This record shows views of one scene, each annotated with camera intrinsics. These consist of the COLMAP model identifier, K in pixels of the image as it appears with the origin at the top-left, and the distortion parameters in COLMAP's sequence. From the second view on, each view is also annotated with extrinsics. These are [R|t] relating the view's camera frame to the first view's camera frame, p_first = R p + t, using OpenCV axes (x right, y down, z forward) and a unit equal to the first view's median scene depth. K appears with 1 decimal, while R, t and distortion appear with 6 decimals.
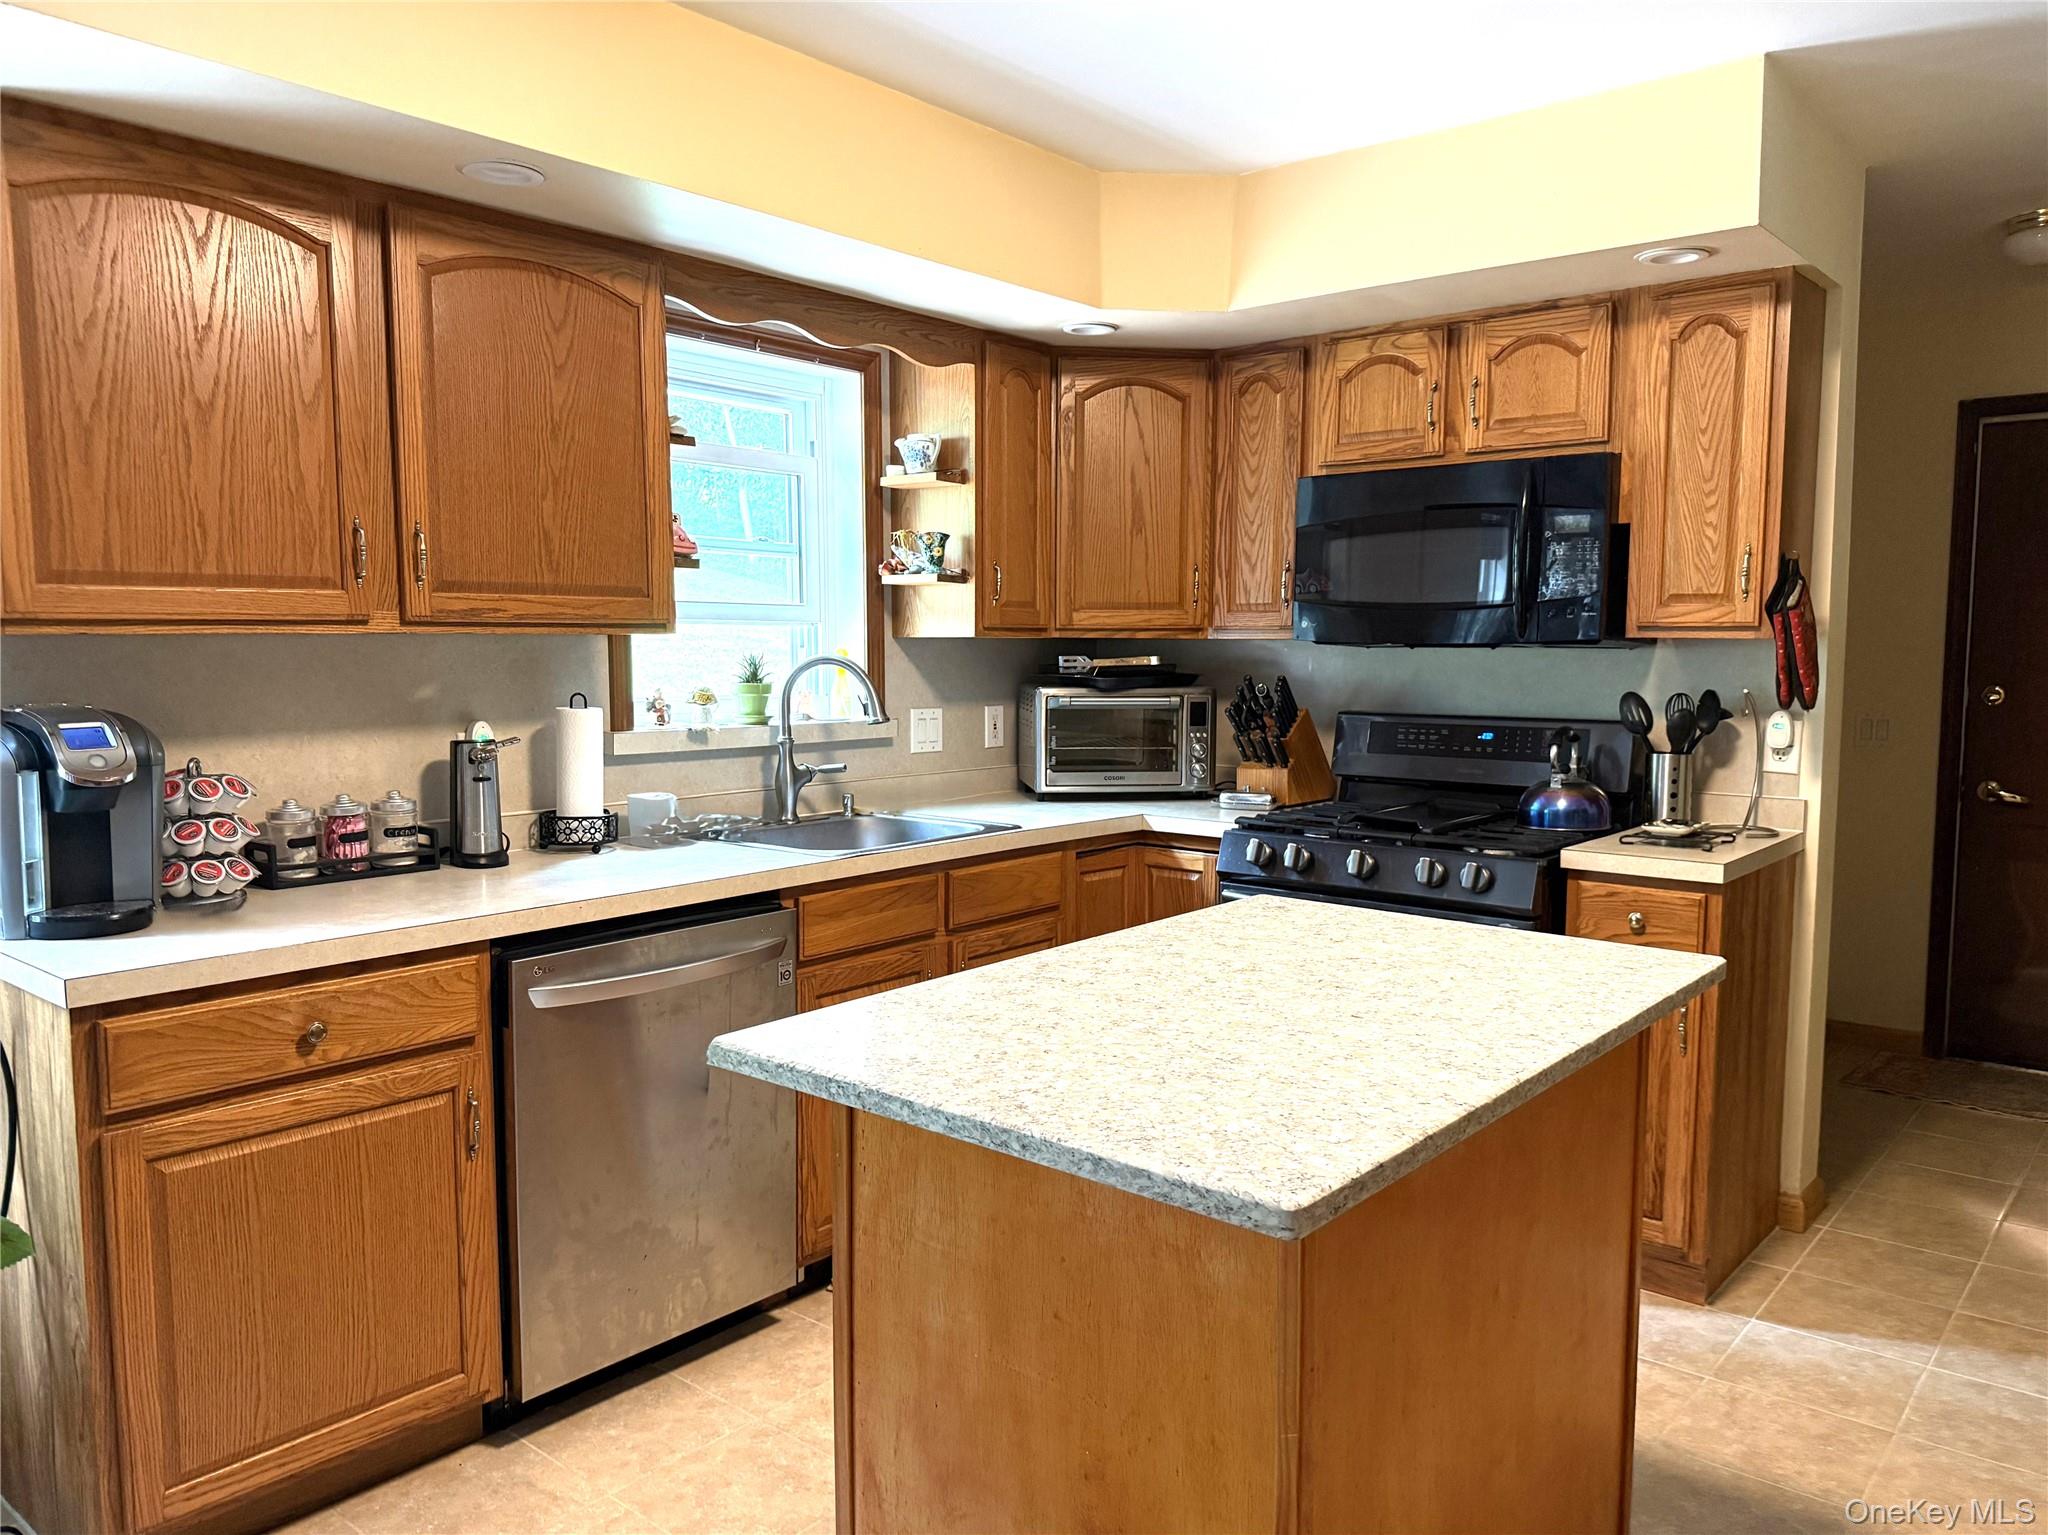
lens RADIAL K [[1465.1, 0, 1039.2], [0, 1465.1, 765.6], [0, 0, 1]] dist [0.006401, -0.017126]
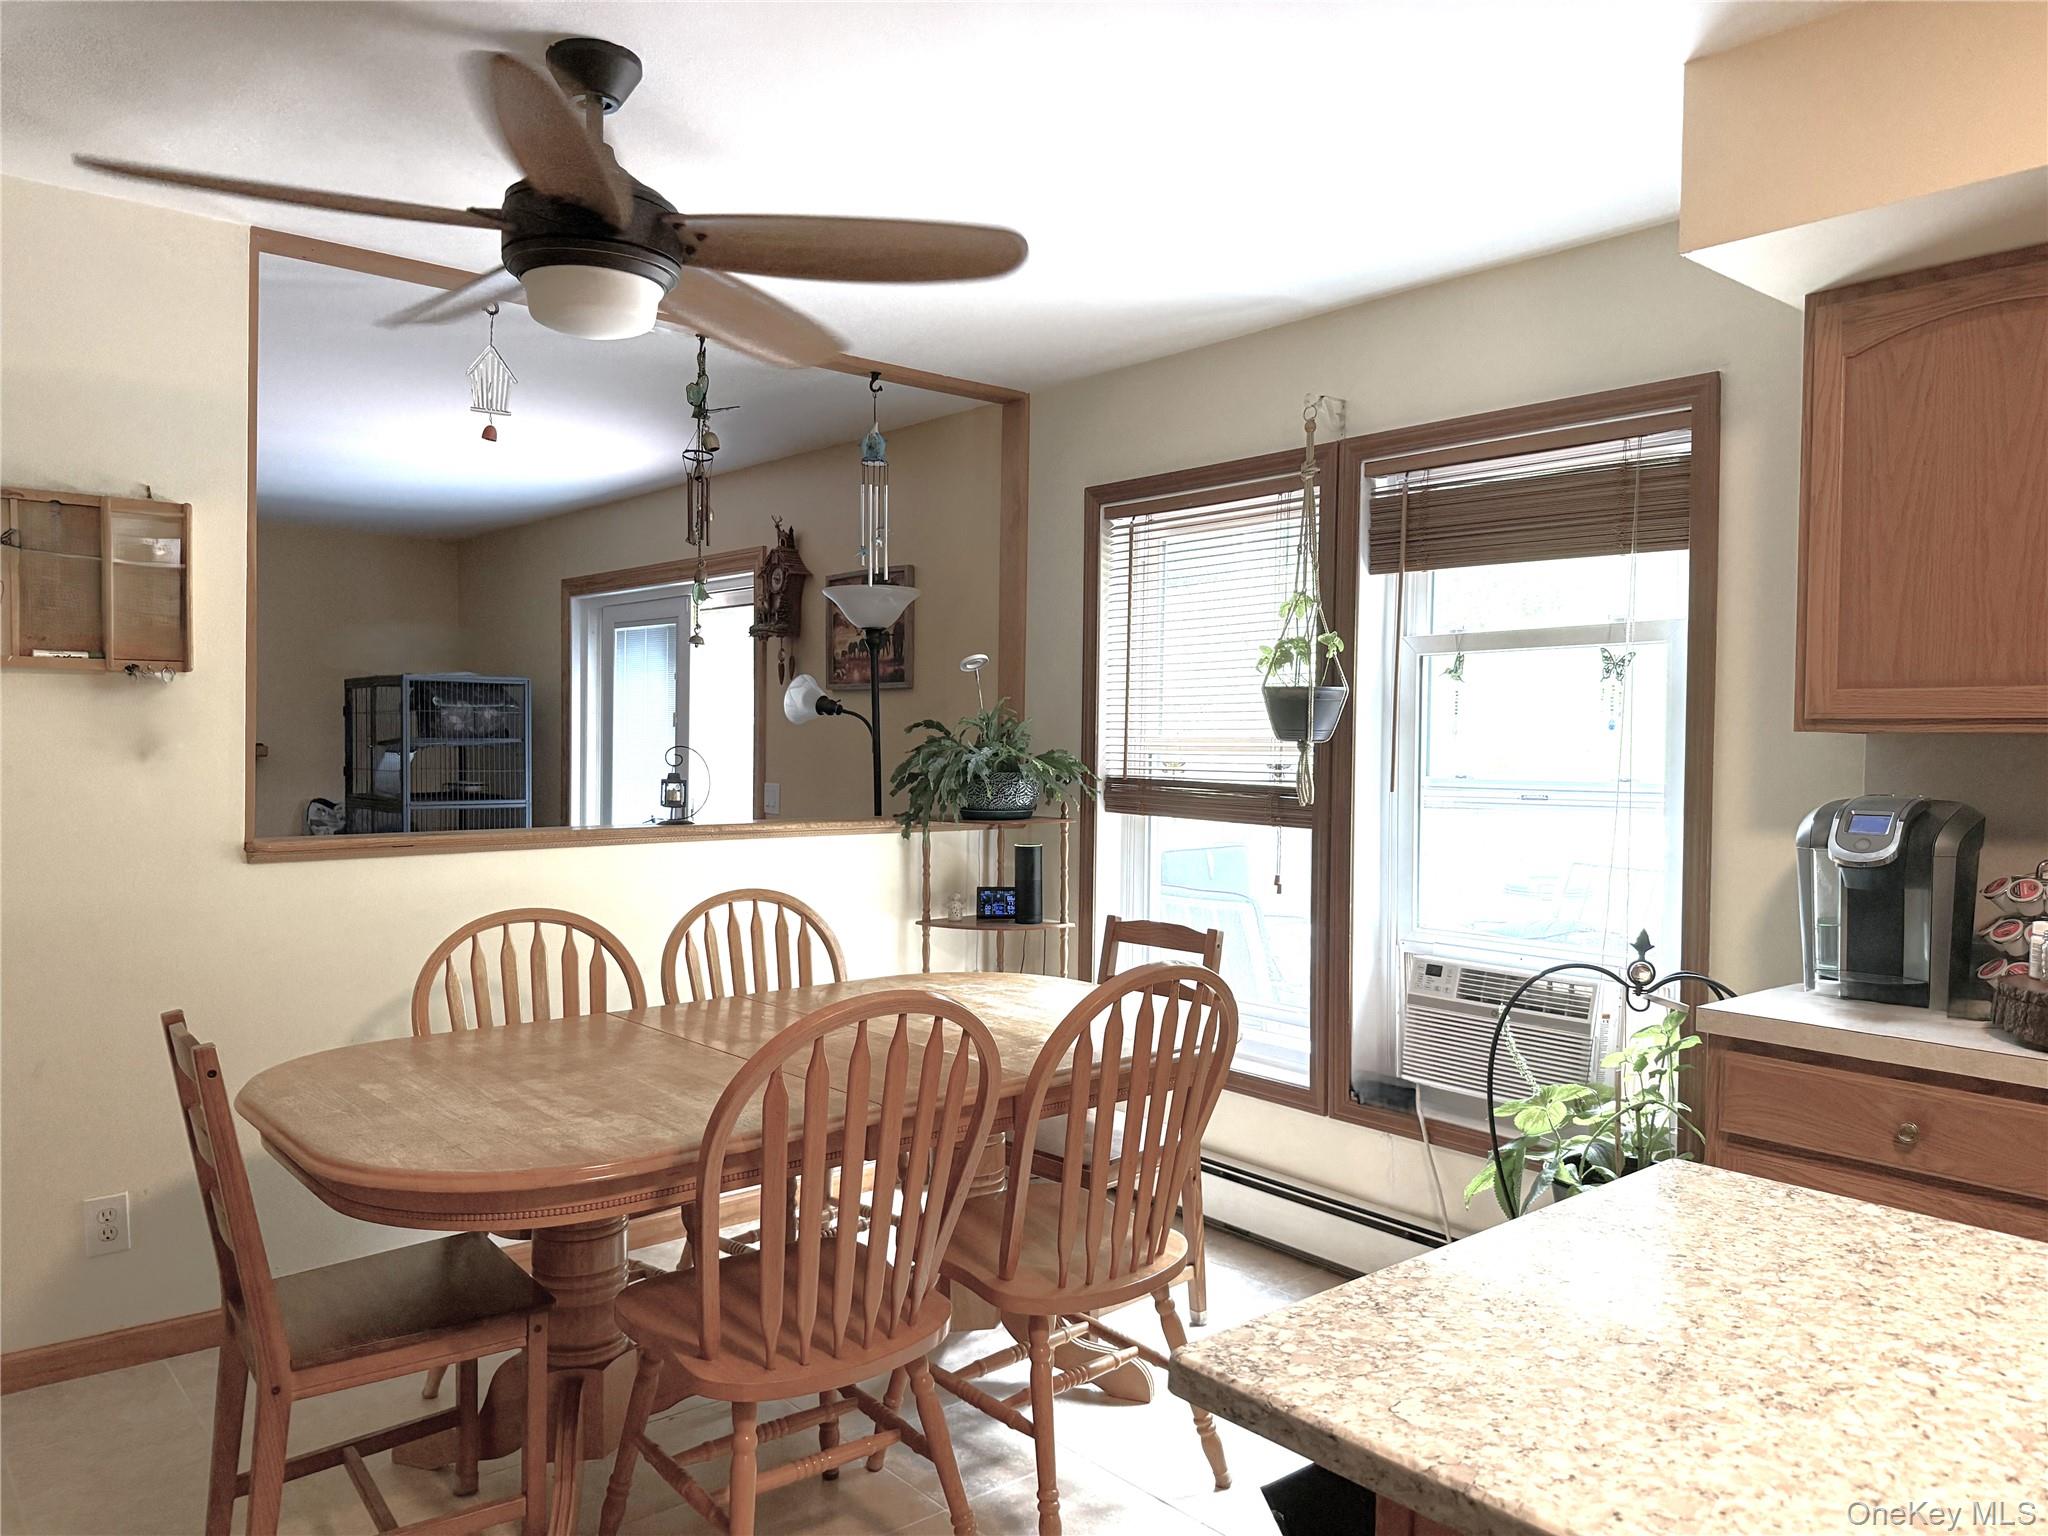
lens RADIAL K [[1465.1, 0, 1031.3], [0, 1465.1, 774.2], [0, 0, 1]] dist [0.006401, -0.017126]
pose [[-0.164234, 0.027471, -0.986039, 0.536328], [-0.099187, 0.994086, 0.044216, -0.040881], [0.981422, 0.105064, -0.160538, 0.516395]]
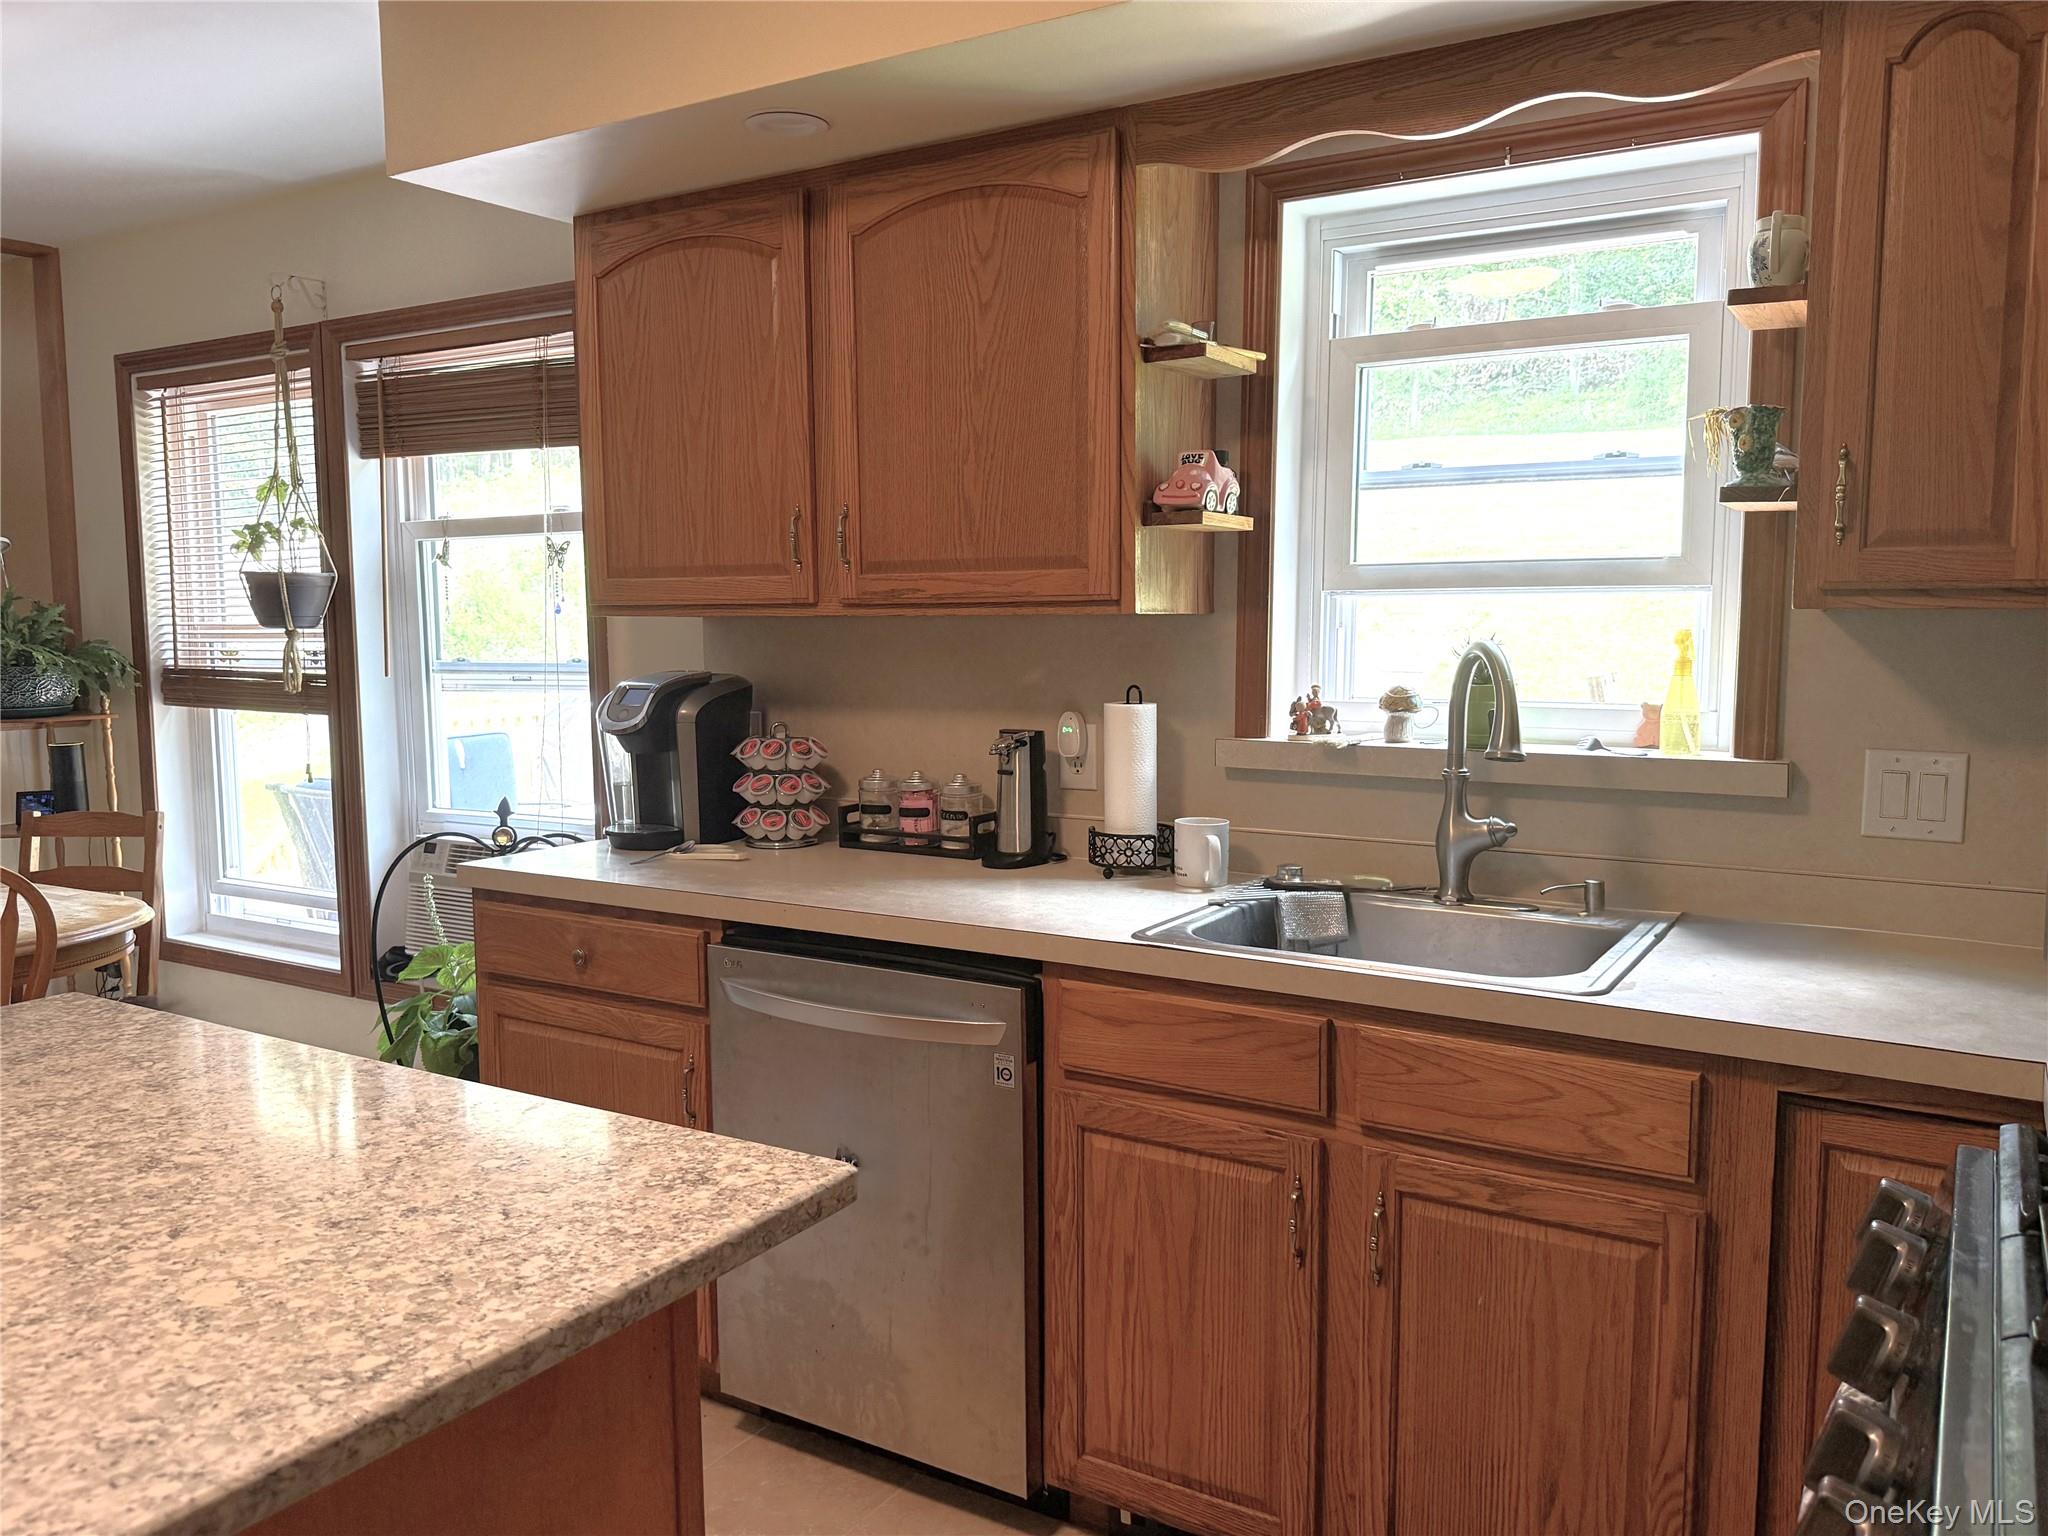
lens RADIAL K [[1569.3, 0, 1025.4], [0, 1569.3, 774.8], [0, 0, 1]] dist [0.052056, -0.013547]
pose [[0.138055, 0.106138, -0.984721, 0.738547], [-0.080641, 0.992145, 0.095633, -0.105884], [0.987136, 0.066206, 0.145530, 1.086381]]
